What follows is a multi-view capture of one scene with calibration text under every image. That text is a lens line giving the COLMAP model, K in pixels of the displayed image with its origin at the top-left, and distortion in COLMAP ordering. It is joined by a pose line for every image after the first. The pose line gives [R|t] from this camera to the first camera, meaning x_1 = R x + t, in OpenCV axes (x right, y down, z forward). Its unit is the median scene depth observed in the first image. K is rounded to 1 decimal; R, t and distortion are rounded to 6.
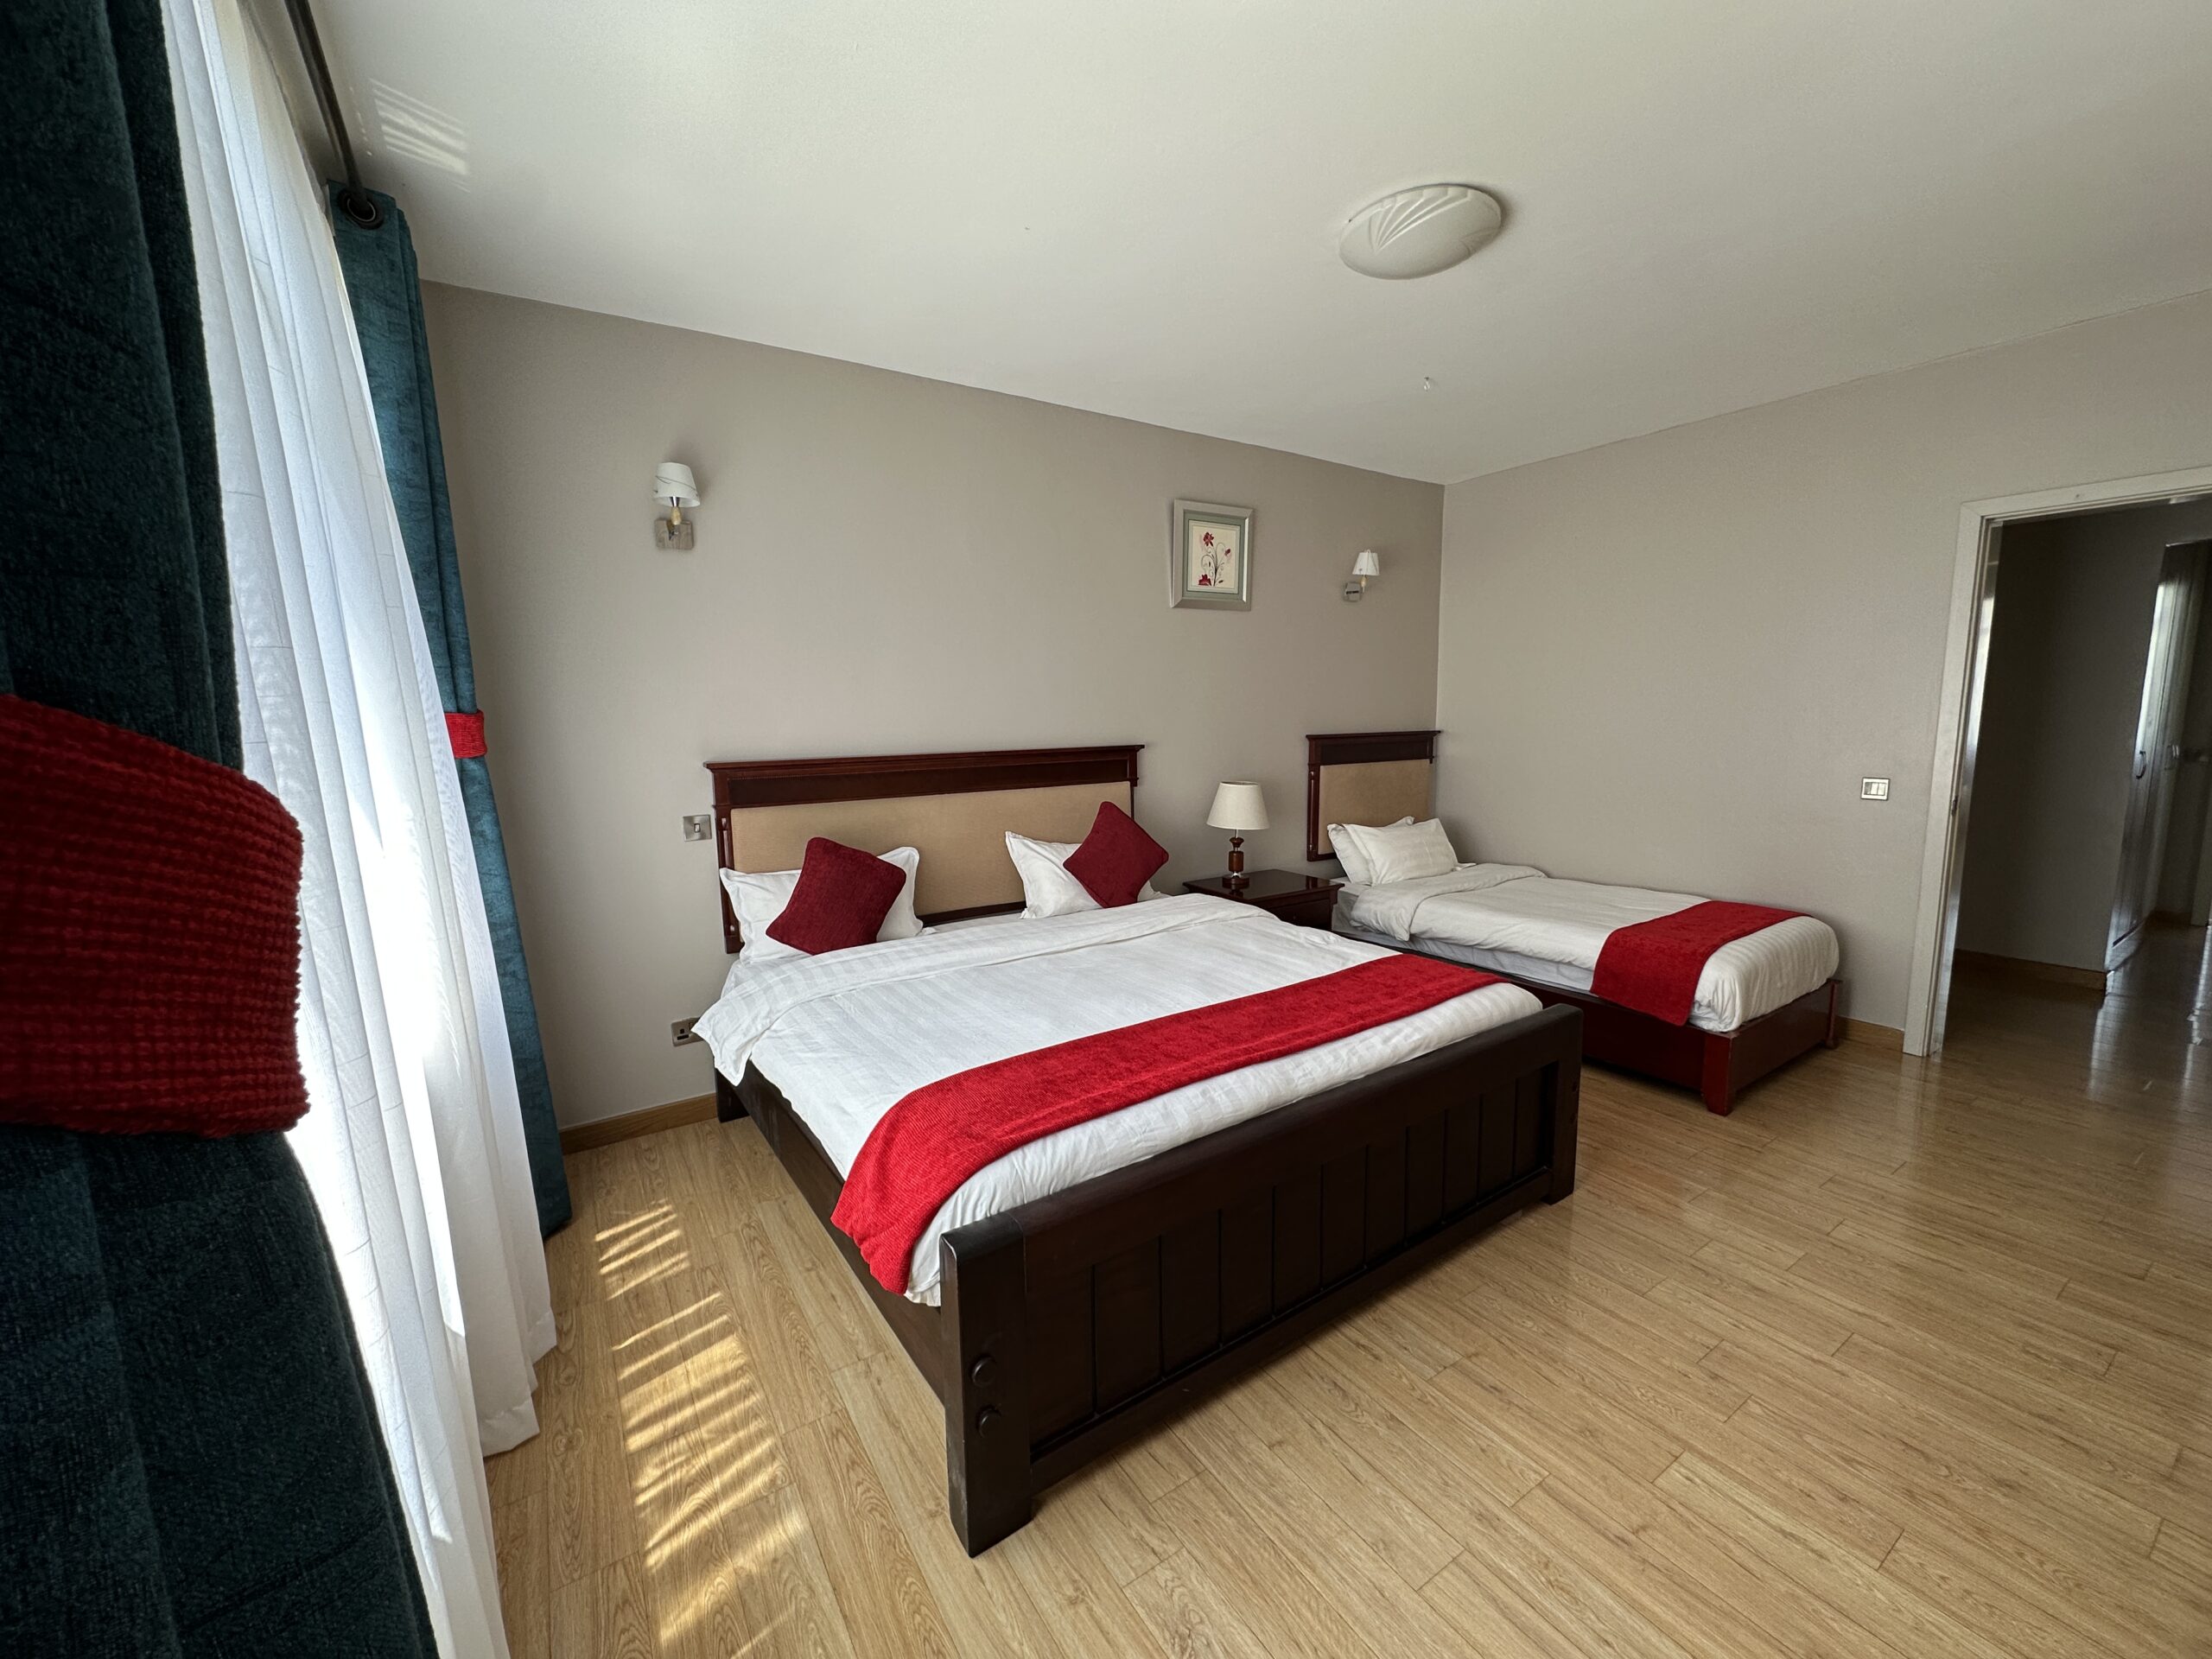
lens RADIAL K [[863.1, 0, 1140.9], [0, 863.1, 832.3], [0, 0, 1]] dist [0.000523, 0.000103]
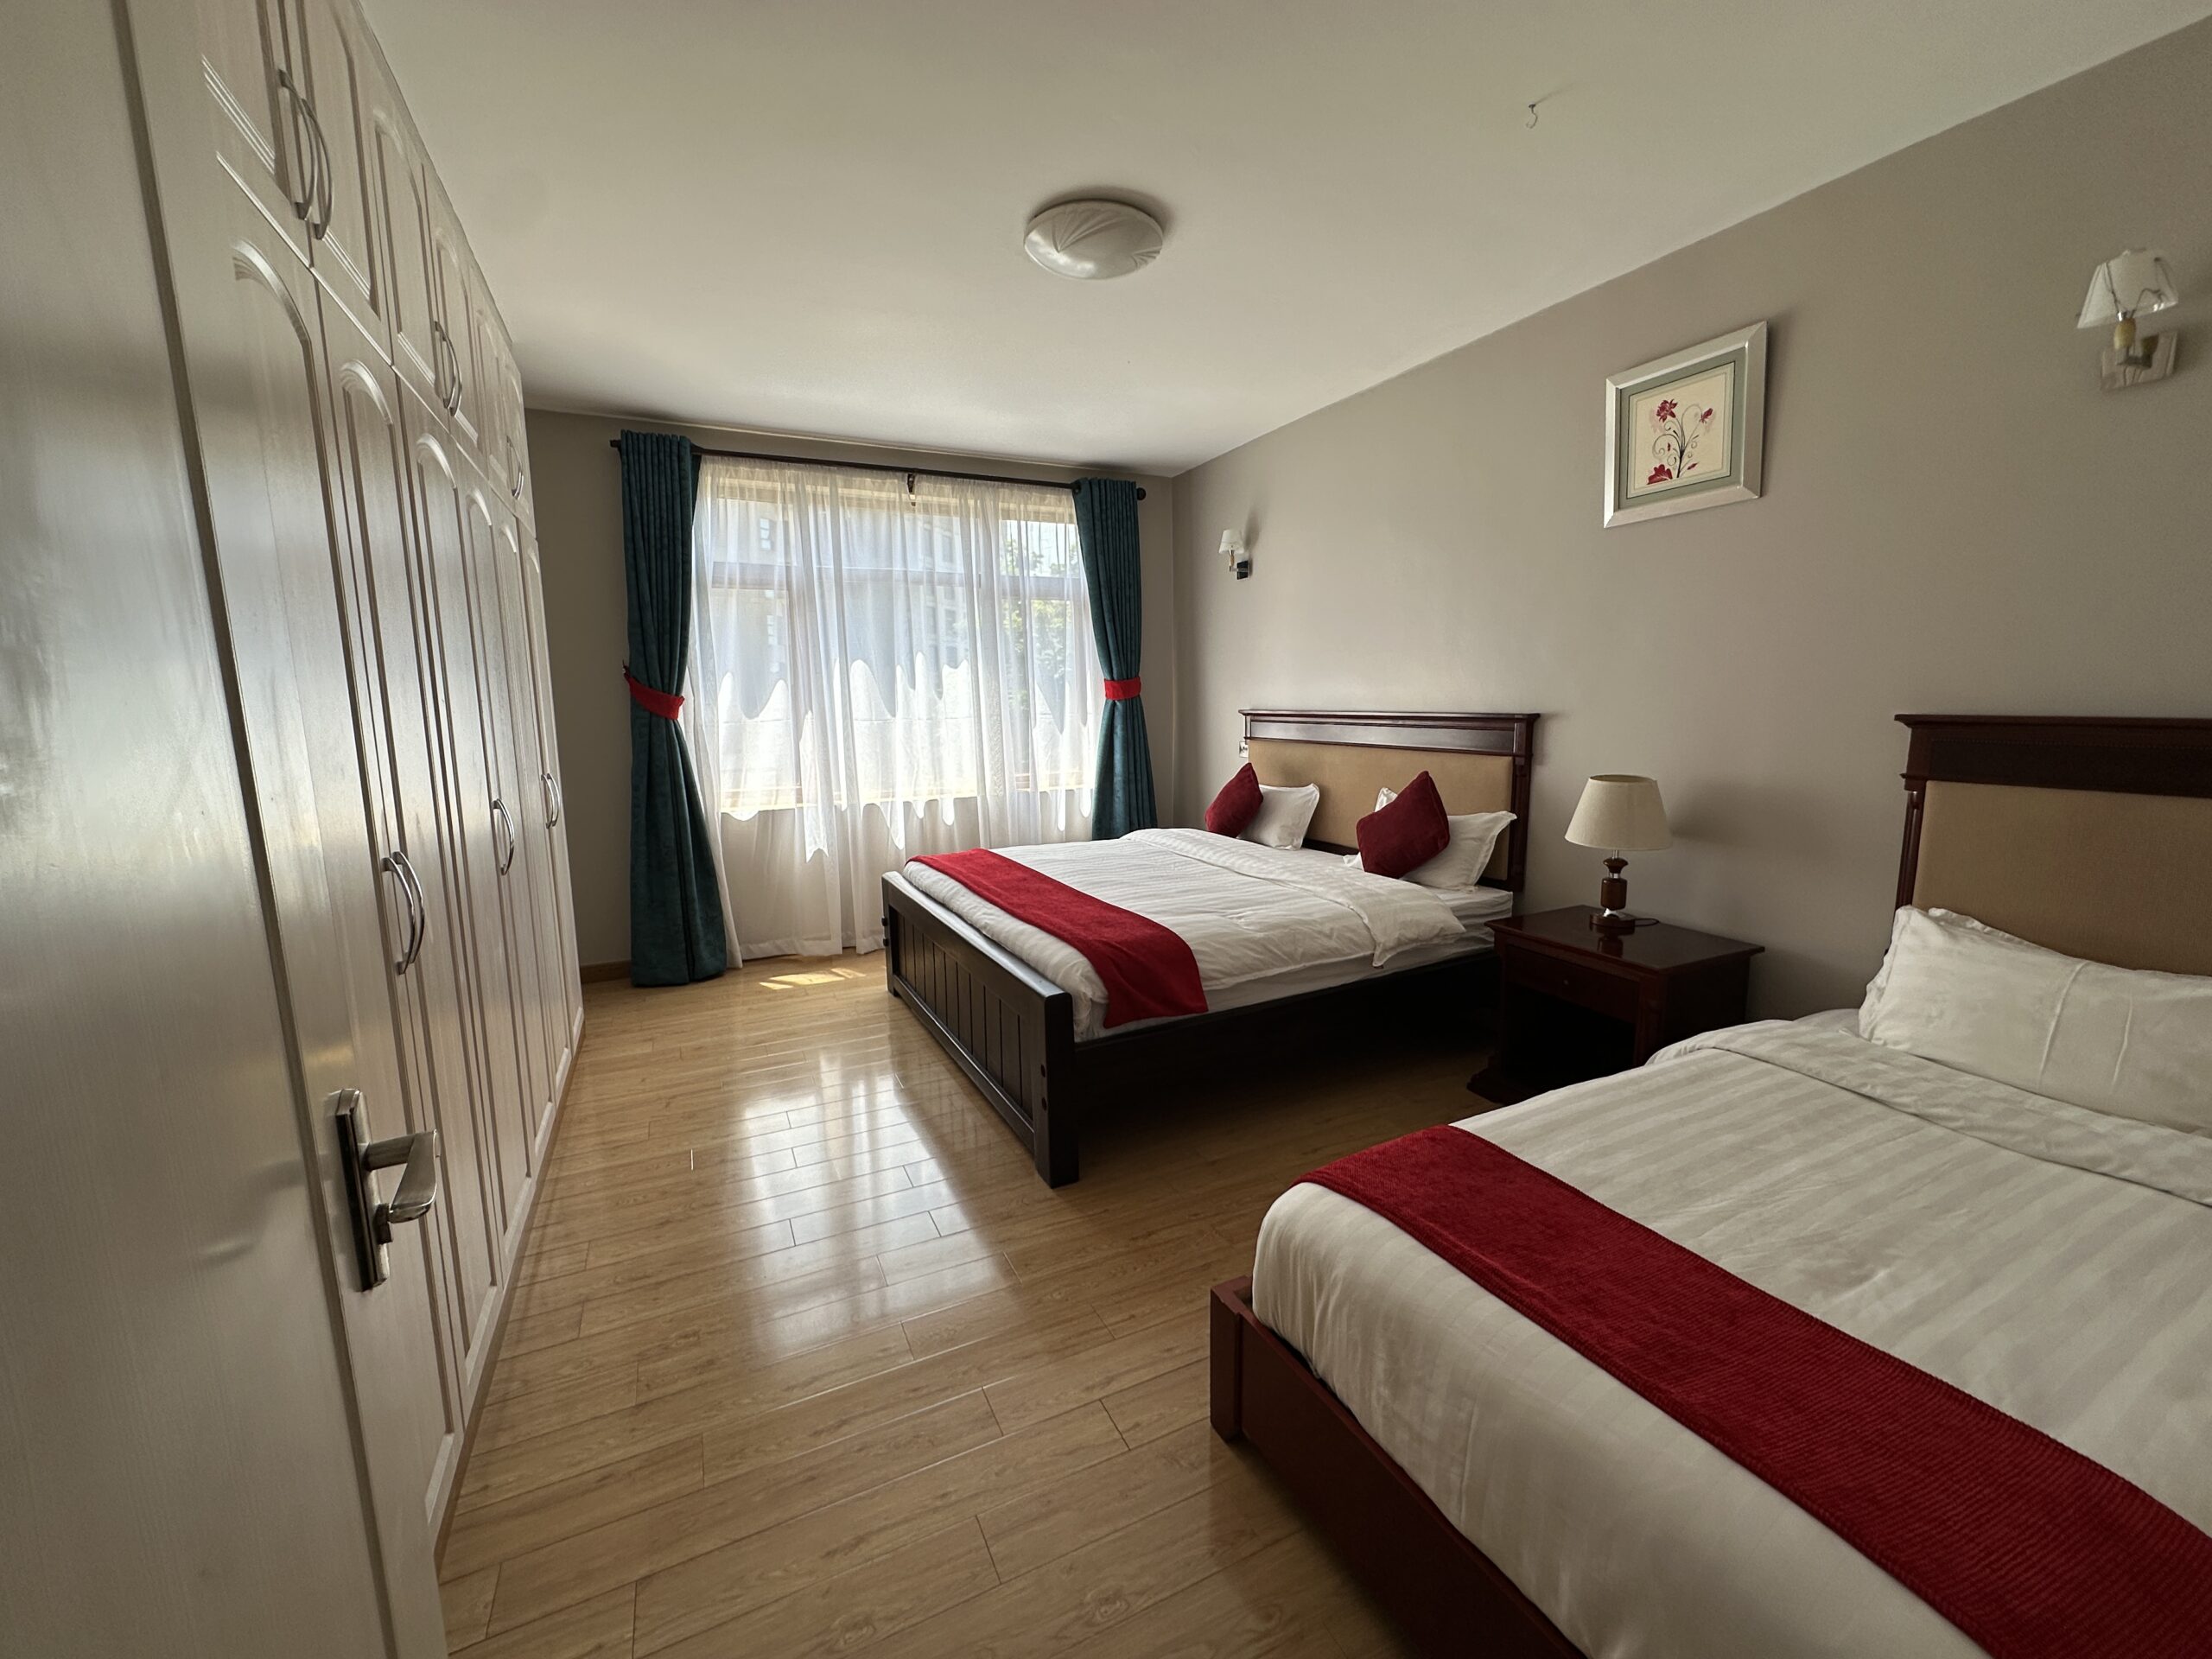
lens RADIAL K [[882.3, 0, 1106.0], [0, 882.3, 829.5], [0, 0, 1]] dist [-0.001775, -0.000169]
pose [[-0.142712, 0.174203, -0.974313, 0.851253], [-0.109018, 0.975633, 0.190408, -0.105892], [0.983742, 0.133391, -0.120244, 0.694643]]
